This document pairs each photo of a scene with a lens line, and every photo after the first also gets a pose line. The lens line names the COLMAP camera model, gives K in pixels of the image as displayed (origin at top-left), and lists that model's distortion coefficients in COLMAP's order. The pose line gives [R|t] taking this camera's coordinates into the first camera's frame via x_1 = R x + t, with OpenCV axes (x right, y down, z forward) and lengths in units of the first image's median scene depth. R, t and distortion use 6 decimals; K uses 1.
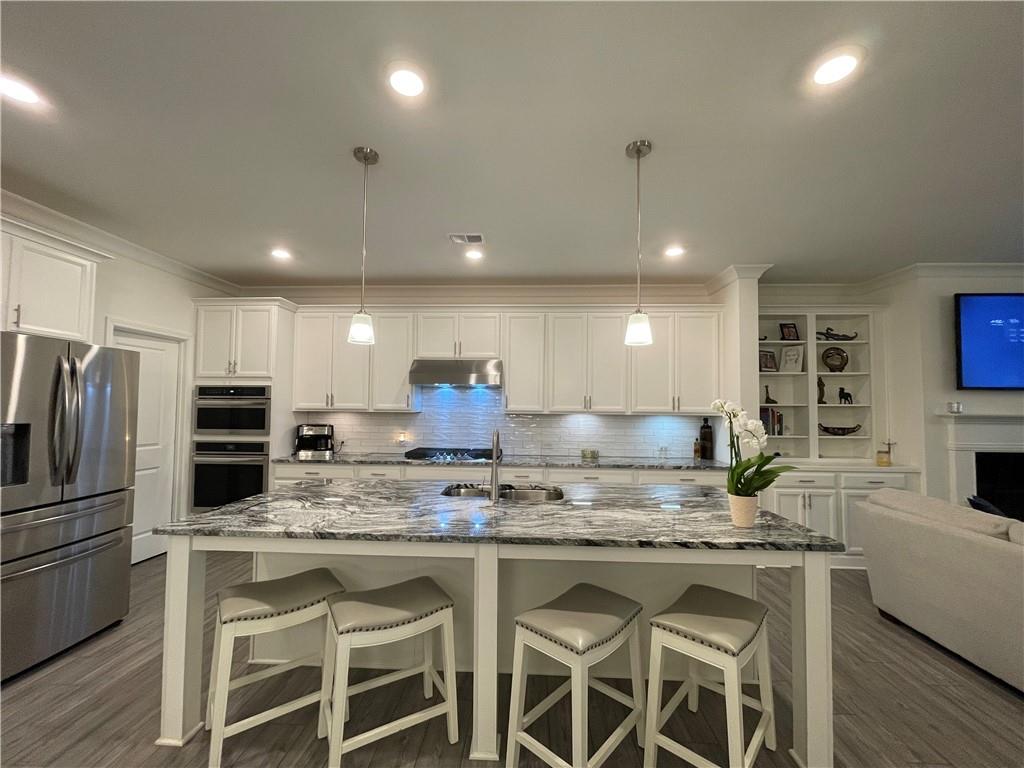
lens RADIAL K [[419.2, 0, 517.0], [0, 419.2, 391.5], [0, 0, 1]] dist [-0.004546, 0.001471]
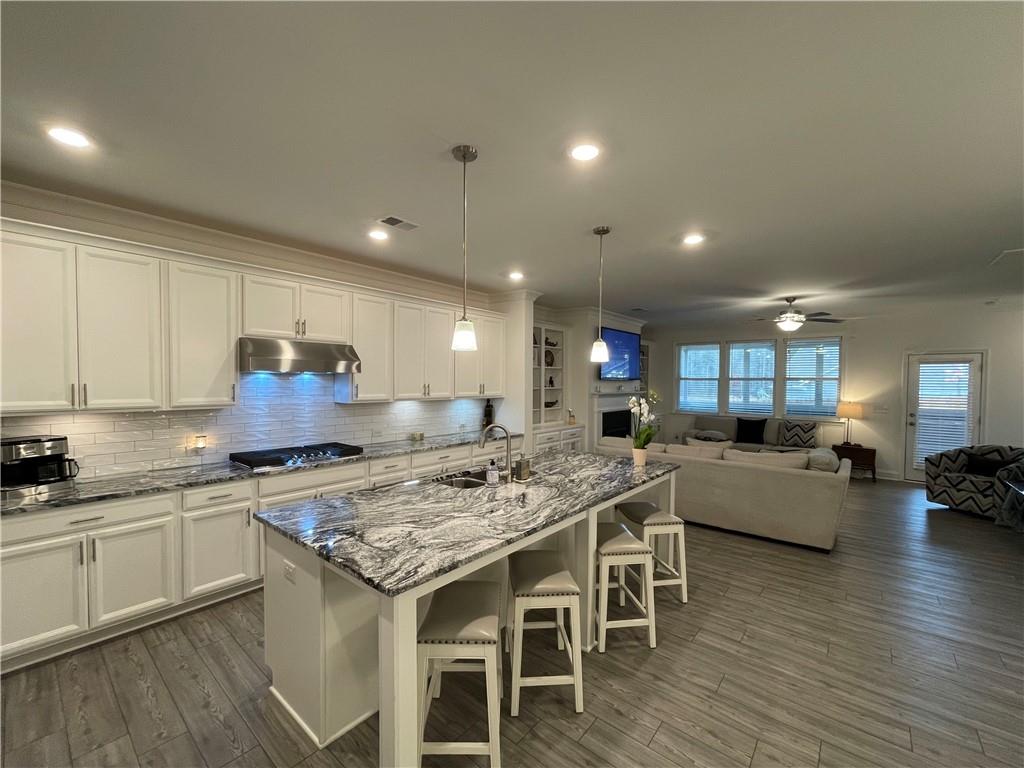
lens RADIAL K [[419.2, 0, 516.9], [0, 419.2, 394.3], [0, 0, 1]] dist [-0.004546, 0.001471]
pose [[0.604307, -0.031173, 0.796141, -0.566523], [-0.031223, 0.997540, 0.062759, -0.038824], [-0.796139, -0.062783, 0.601848, 0.157286]]
